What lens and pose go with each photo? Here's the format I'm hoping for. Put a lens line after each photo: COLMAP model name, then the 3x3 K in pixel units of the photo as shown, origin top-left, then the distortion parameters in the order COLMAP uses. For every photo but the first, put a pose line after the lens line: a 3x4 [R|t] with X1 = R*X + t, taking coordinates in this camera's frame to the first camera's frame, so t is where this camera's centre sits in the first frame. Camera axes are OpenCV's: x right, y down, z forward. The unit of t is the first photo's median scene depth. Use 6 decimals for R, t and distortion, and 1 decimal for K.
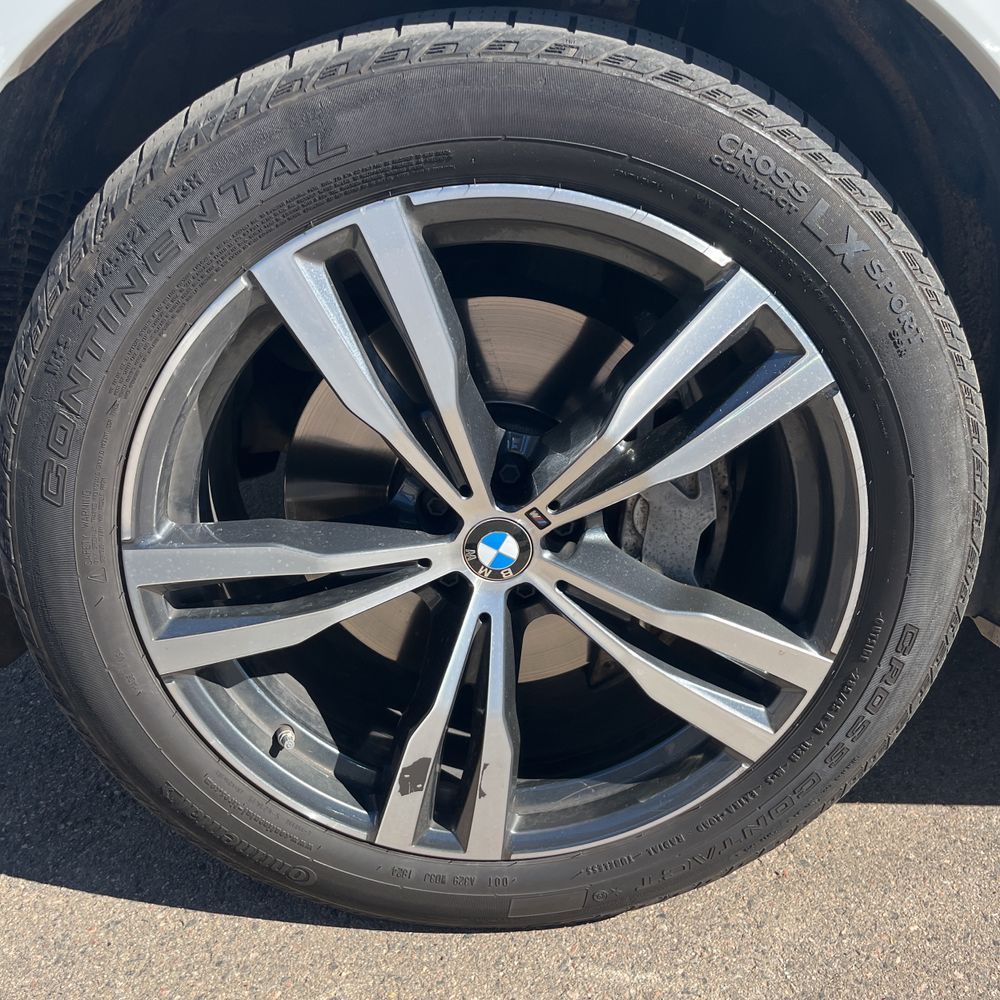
lens RADIAL K [[1011.1, 0, 516.9], [0, 1011.1, 458.9], [0, 0, 1]] dist [0.021965, 0.000000]
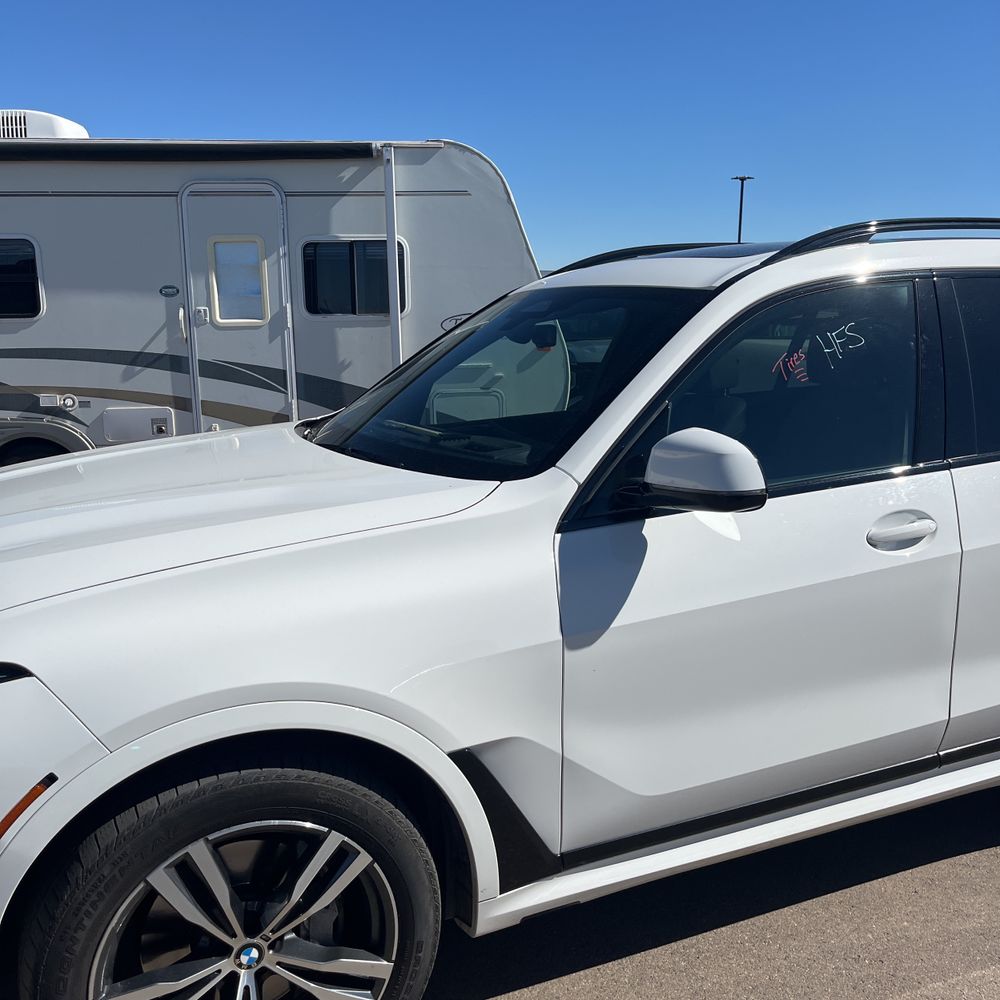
lens RADIAL K [[1011.1, 0, 485.4], [0, 1011.1, 509.9], [0, 0, 1]] dist [0.021965, 0.000000]
pose [[0.921461, -0.123405, 0.368349, -0.258973], [0.186922, 0.972066, -0.141940, -0.485373], [-0.340544, 0.199645, 0.918788, -1.578597]]
